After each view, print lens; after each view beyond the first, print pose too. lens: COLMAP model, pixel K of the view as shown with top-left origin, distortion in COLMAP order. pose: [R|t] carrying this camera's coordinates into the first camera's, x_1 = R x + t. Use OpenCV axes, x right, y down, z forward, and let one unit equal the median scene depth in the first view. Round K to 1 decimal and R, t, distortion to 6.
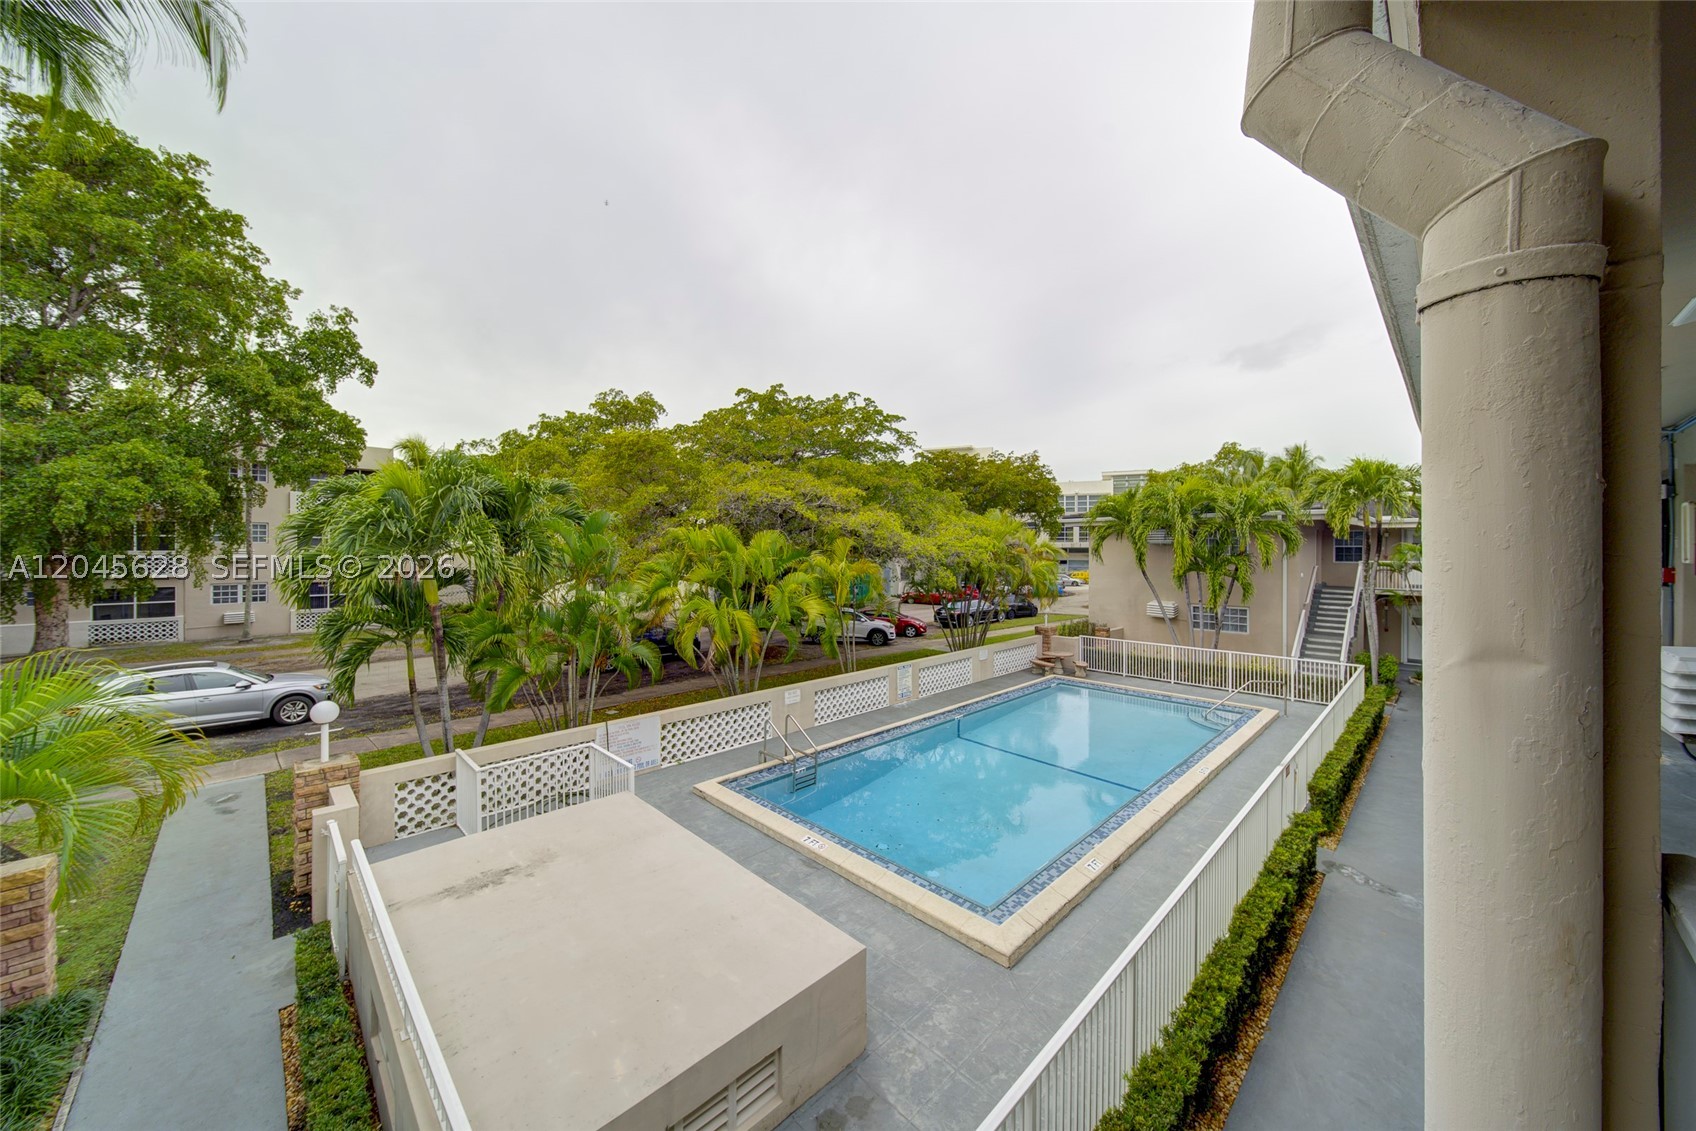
lens RADIAL K [[602.2, 0, 849.6], [0, 602.2, 555.1], [0, 0, 1]] dist [-0.000400, -0.000286]
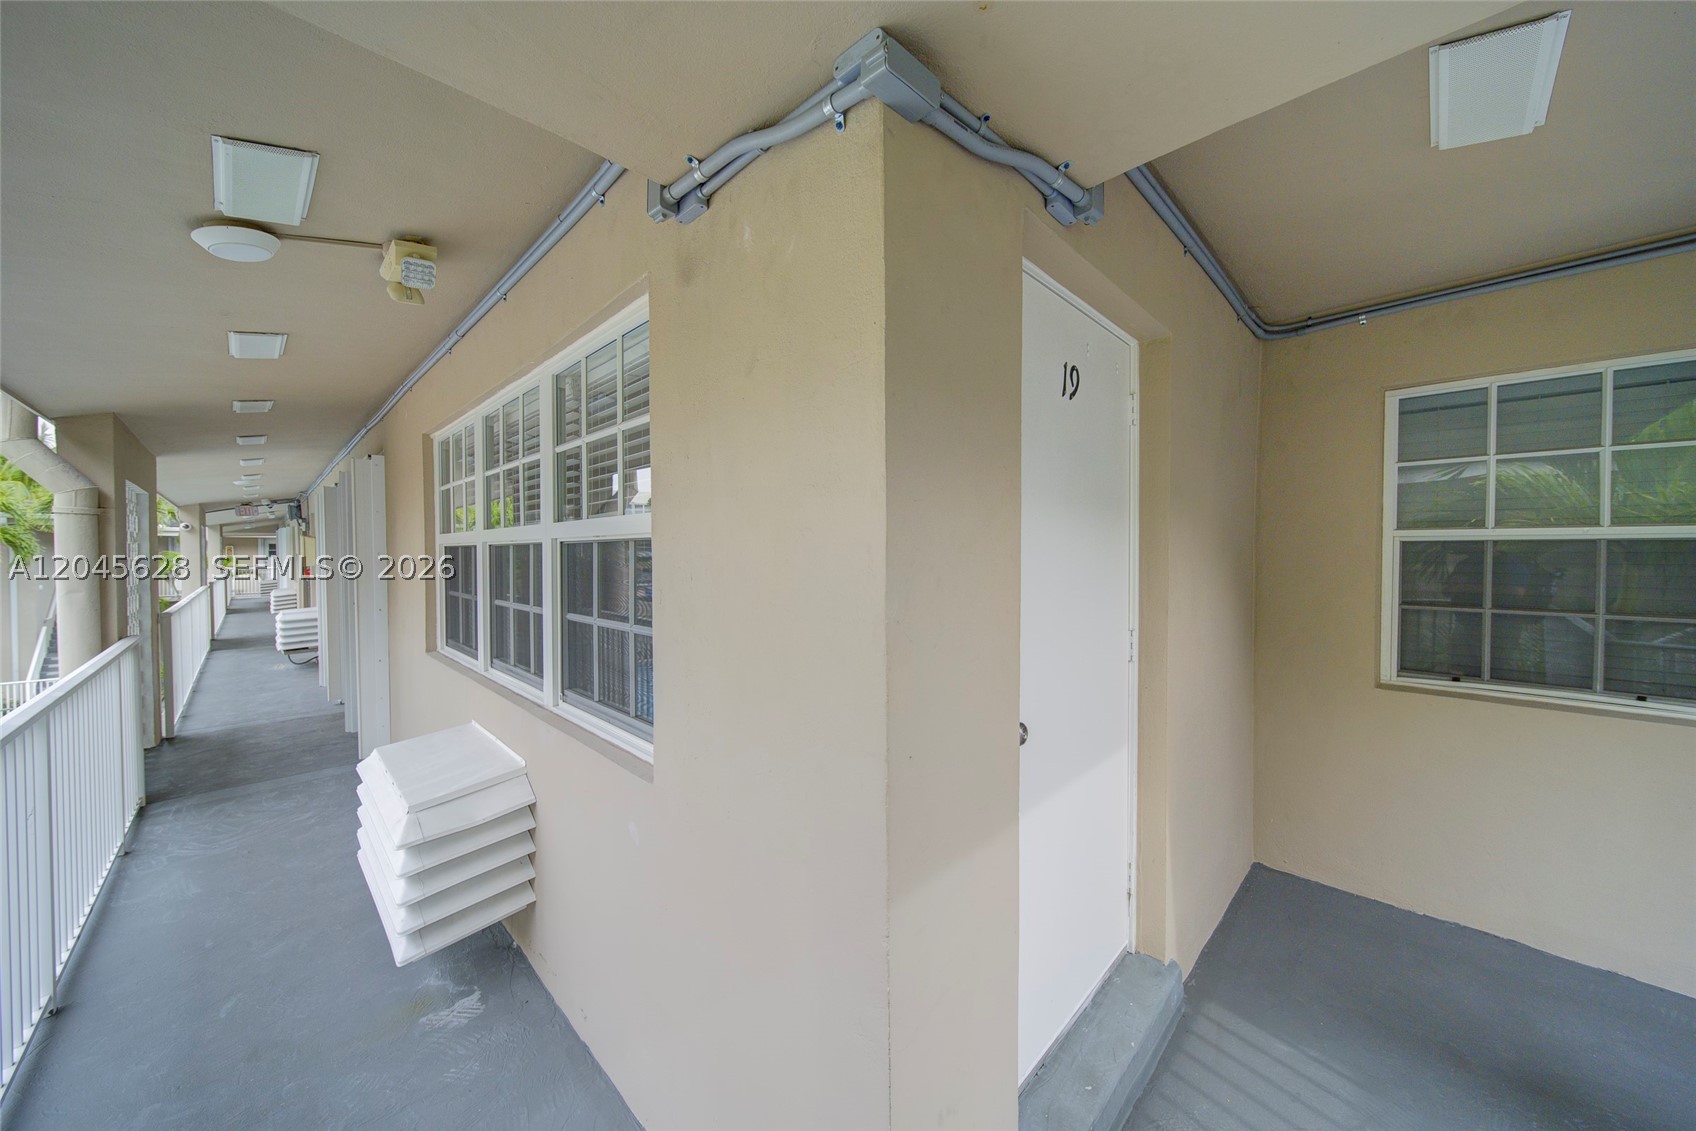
lens RADIAL K [[602.2, 0, 849.6], [0, 602.2, 555.1], [0, 0, 1]] dist [-0.000400, -0.000286]
pose [[-0.002967, -0.007941, 0.999964, -0.652873], [0.015350, 0.999850, 0.007985, -0.012669], [-0.999878, 0.015373, -0.002845, -0.908447]]
